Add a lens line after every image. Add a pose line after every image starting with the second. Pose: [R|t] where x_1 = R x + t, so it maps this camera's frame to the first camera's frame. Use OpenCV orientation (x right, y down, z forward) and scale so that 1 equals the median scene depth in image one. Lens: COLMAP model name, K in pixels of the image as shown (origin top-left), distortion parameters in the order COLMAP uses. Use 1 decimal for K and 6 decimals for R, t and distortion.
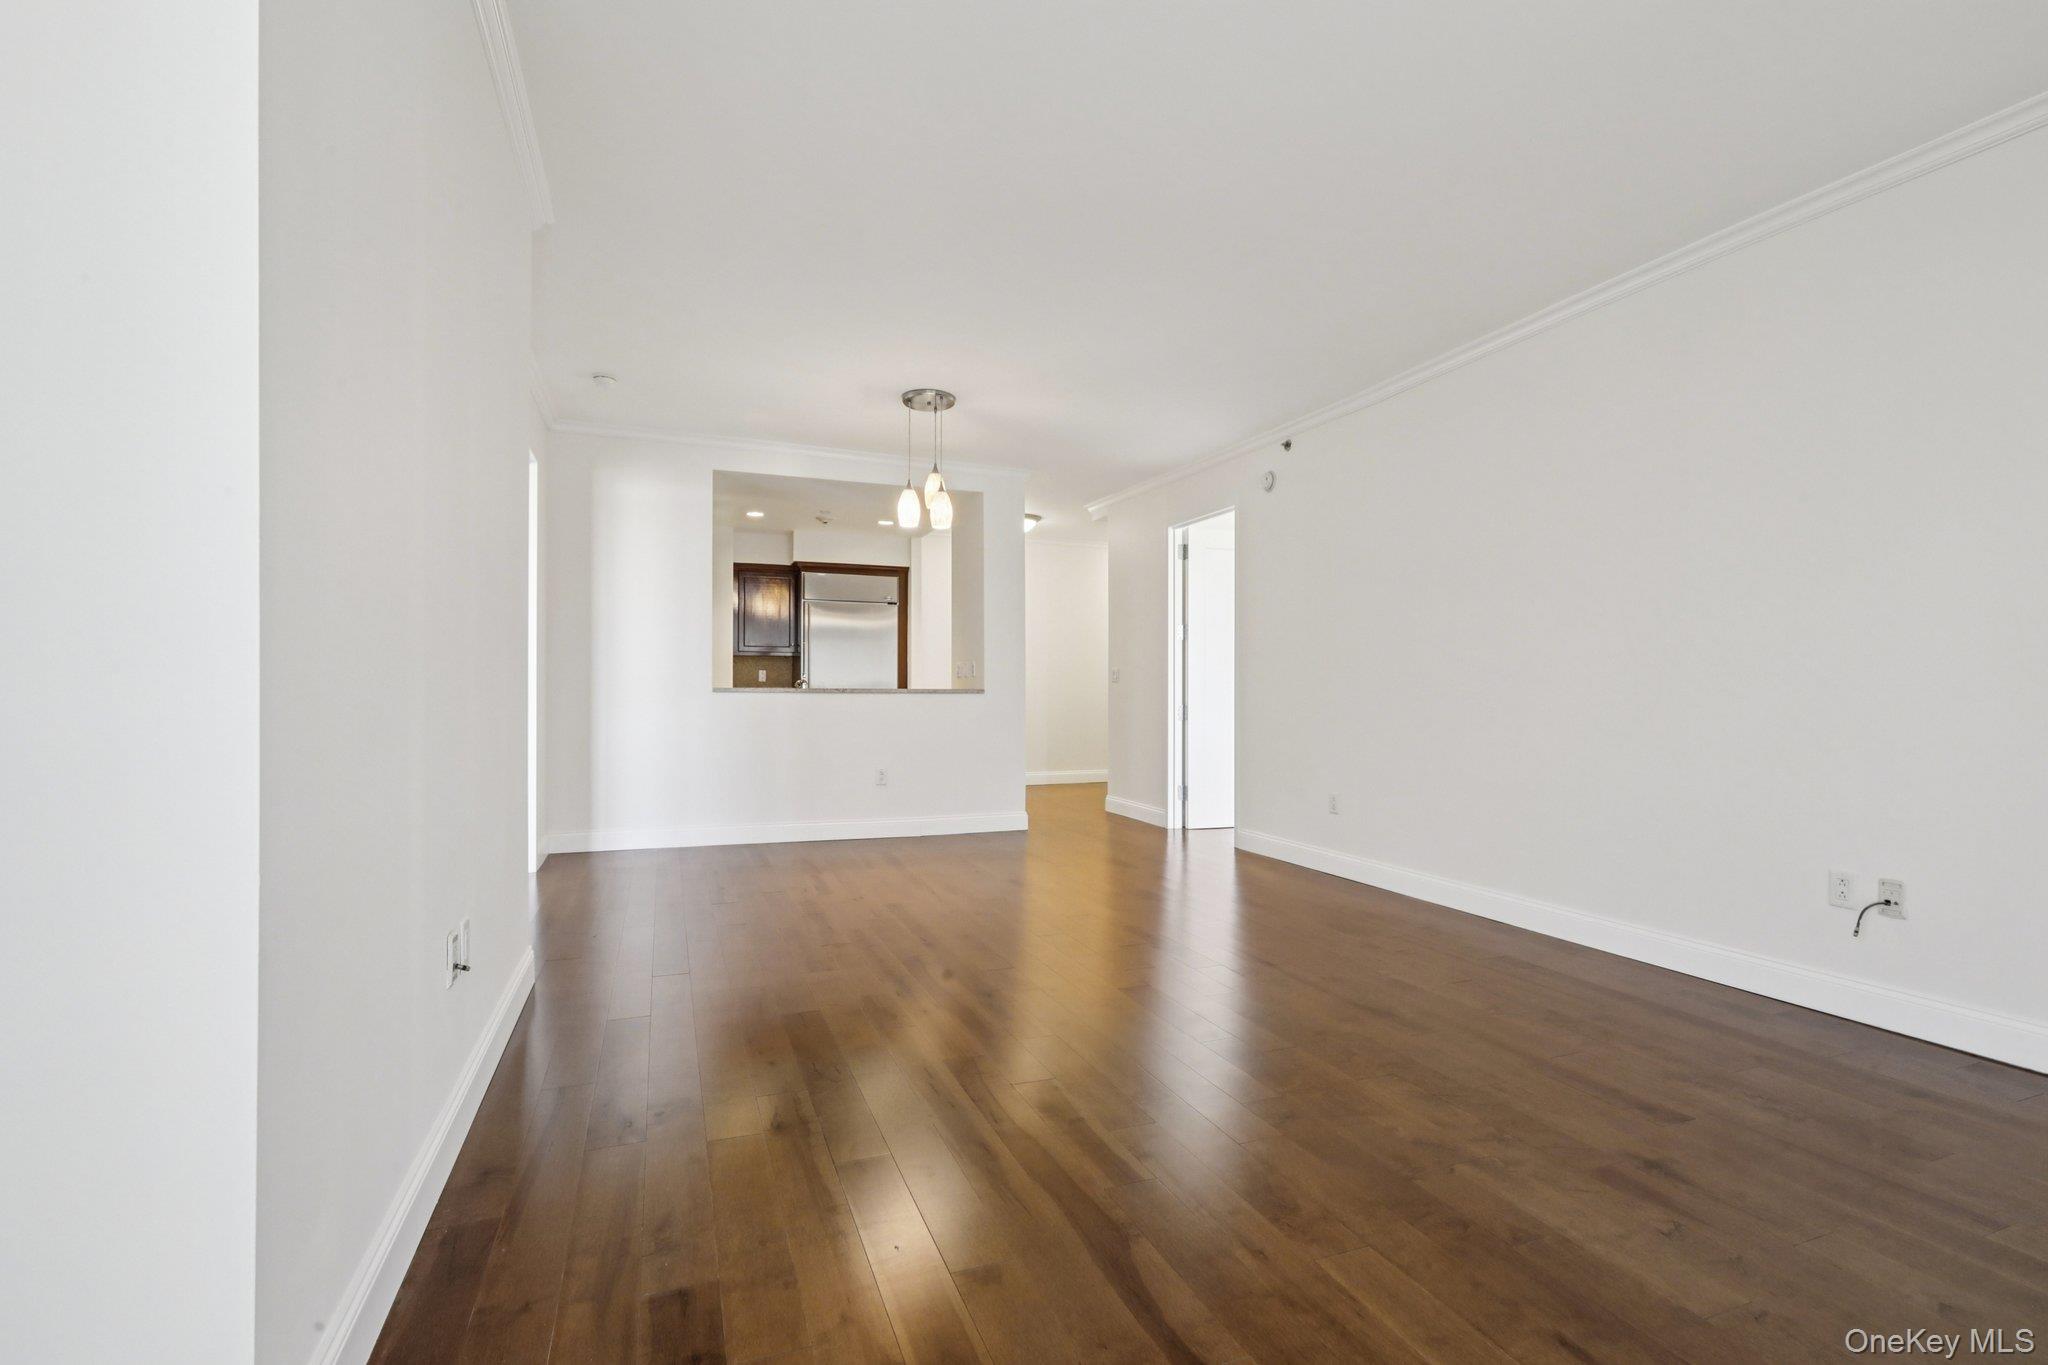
lens RADIAL K [[915.9, 0, 1017.7], [0, 915.9, 688.6], [0, 0, 1]] dist [-0.002619, -0.000174]
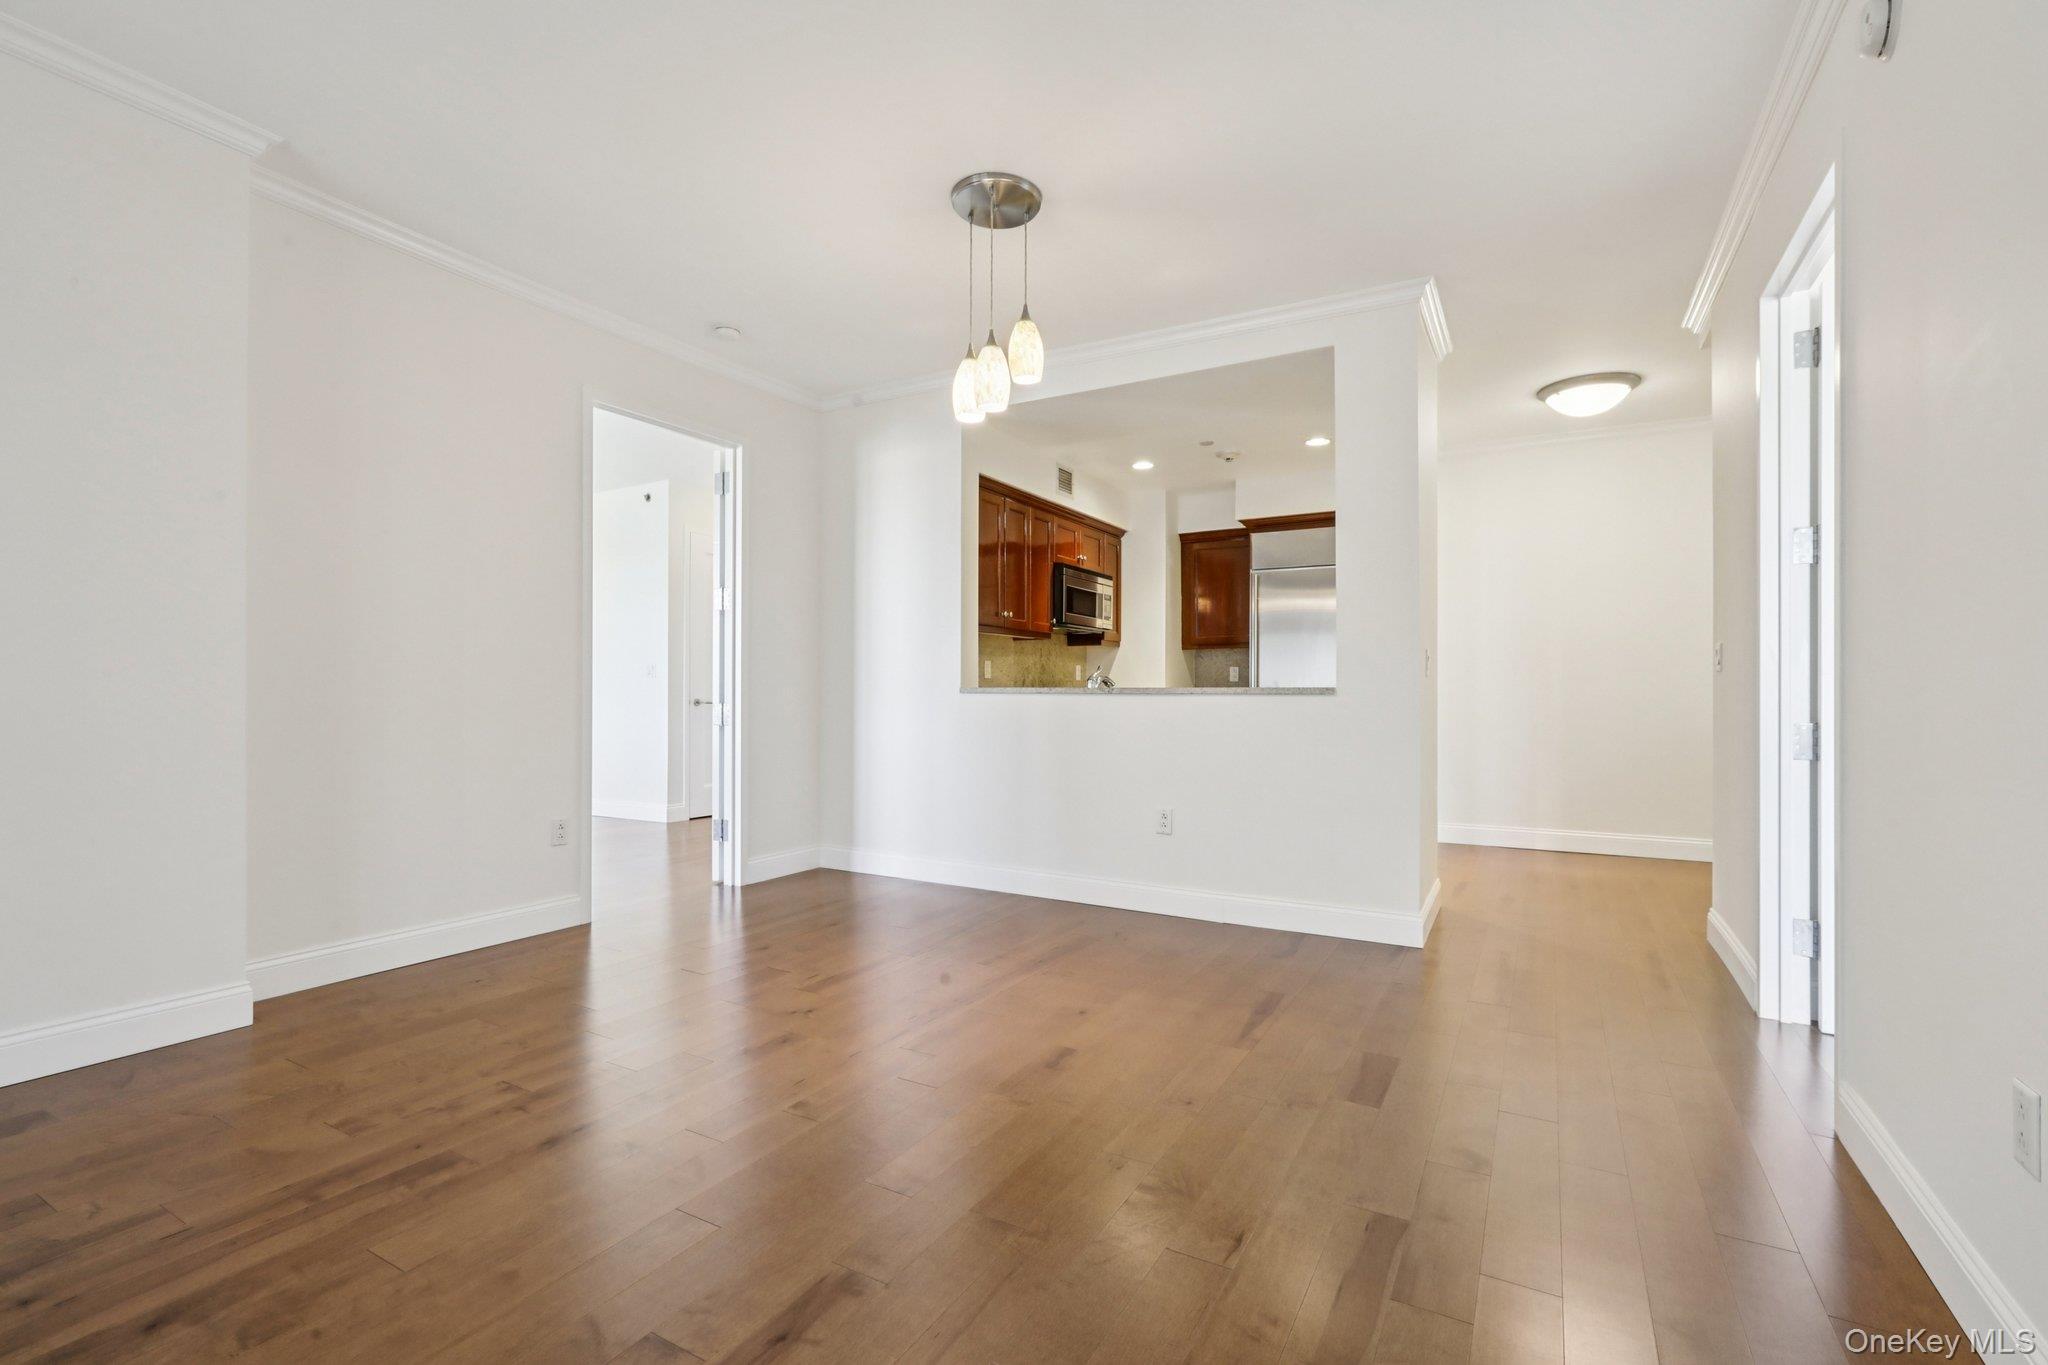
lens RADIAL K [[915.9, 0, 1020.4], [0, 915.9, 691.3], [0, 0, 1]] dist [-0.002619, -0.000174]
pose [[0.632397, -0.004126, -0.774633, 0.248167], [0.000343, 0.999987, -0.005047, 0.004961], [0.774644, 0.002926, 0.632391, 0.423290]]
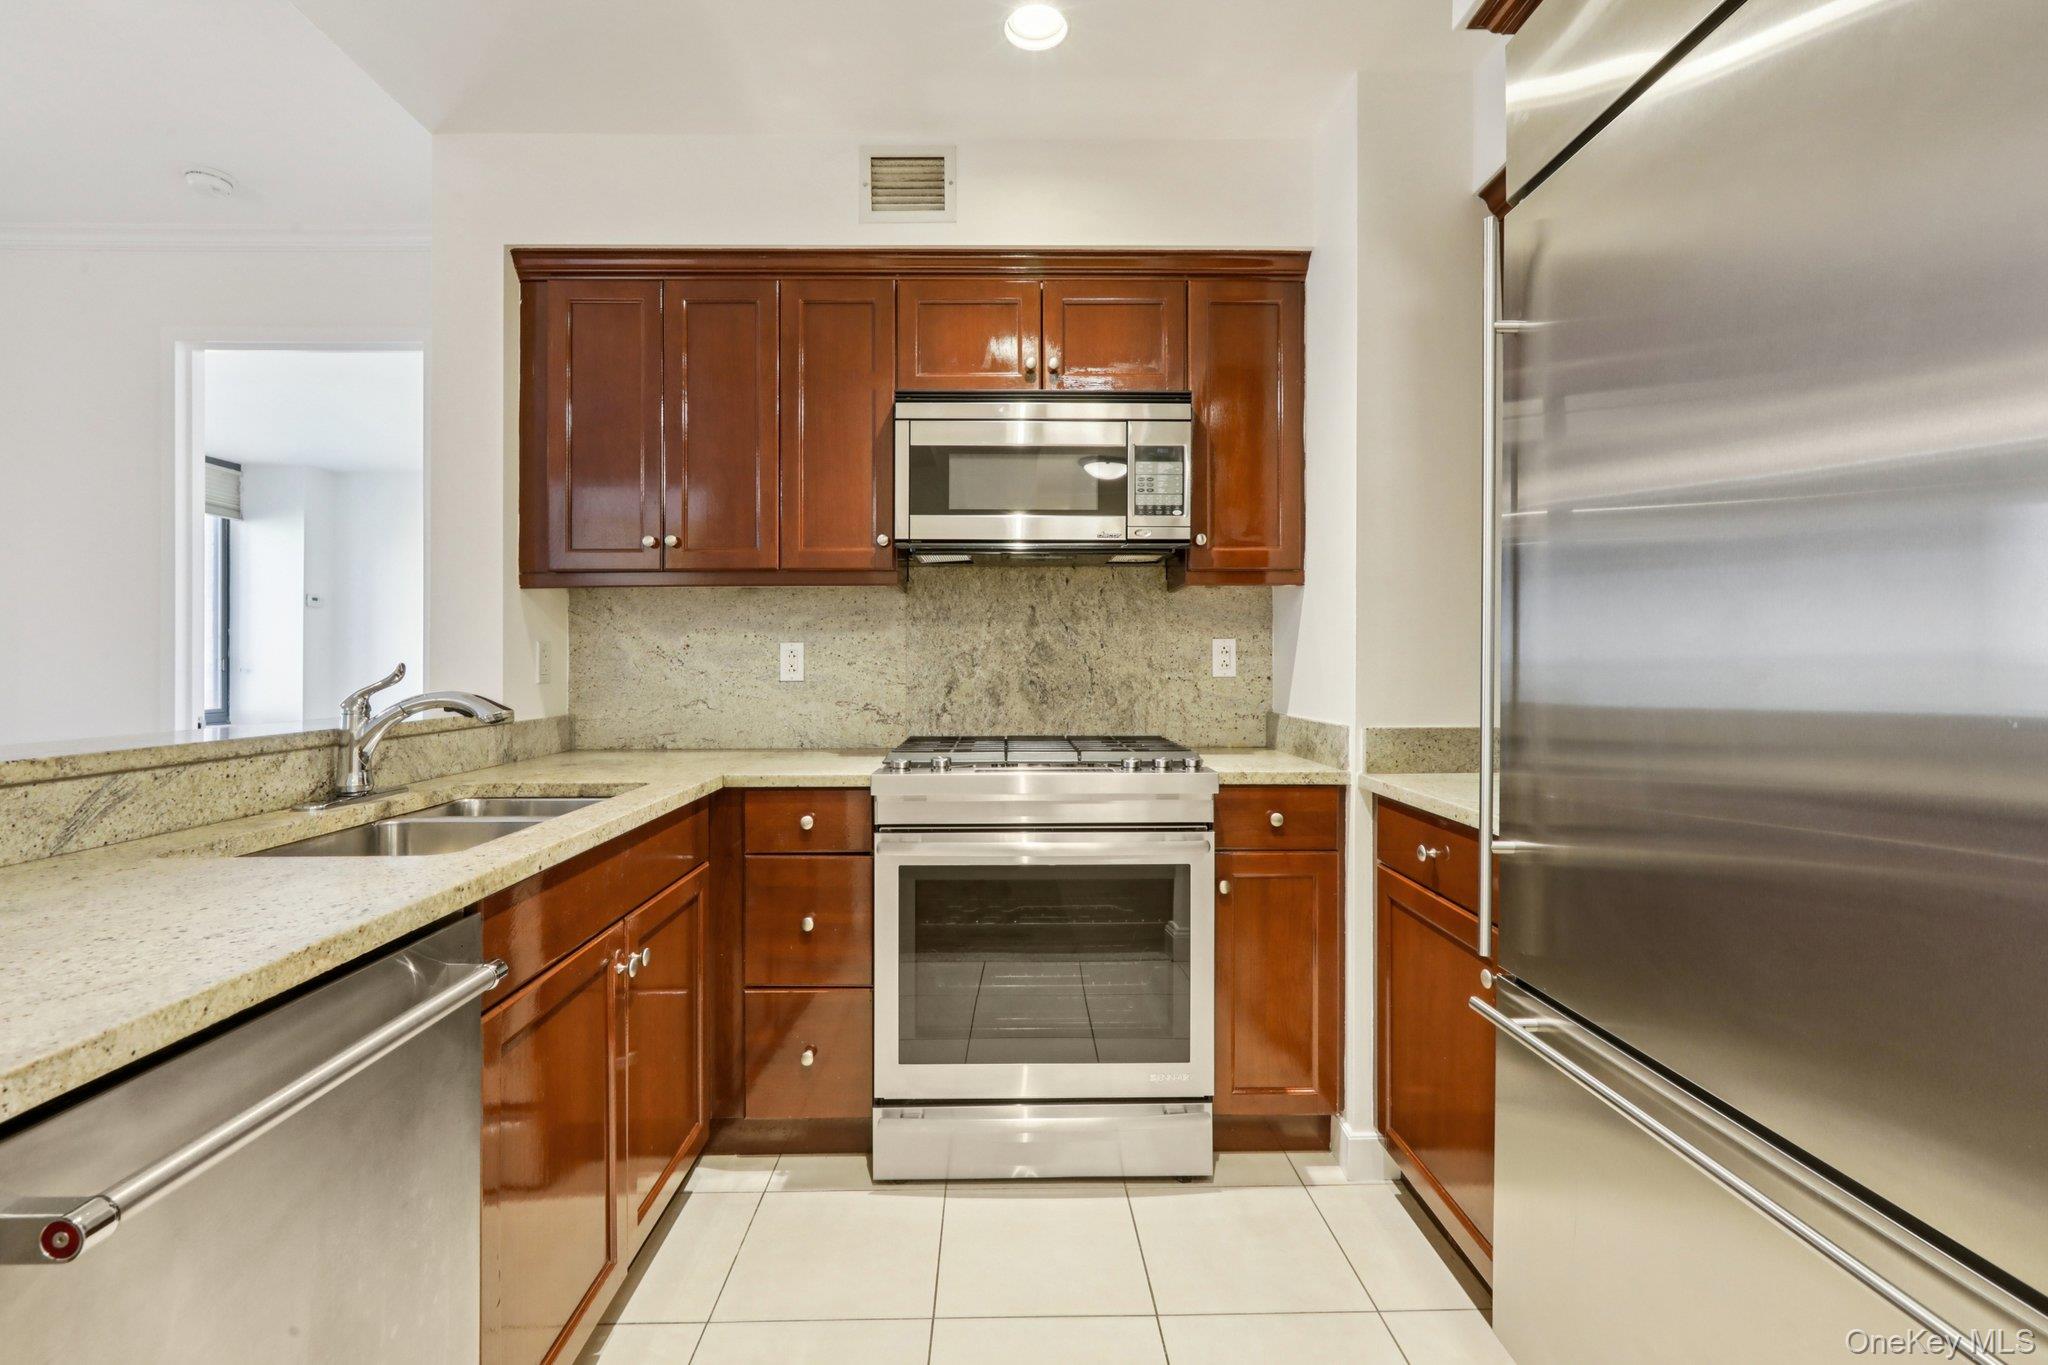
lens RADIAL K [[915.9, 0, 1002.0], [0, 915.9, 655.8], [0, 0, 1]] dist [-0.002619, -0.000174]
pose [[-0.339941, -0.012938, -0.940358, -0.047136], [0.001378, 0.999897, -0.014255, -0.013665], [0.940446, -0.006141, -0.339888, 1.064736]]
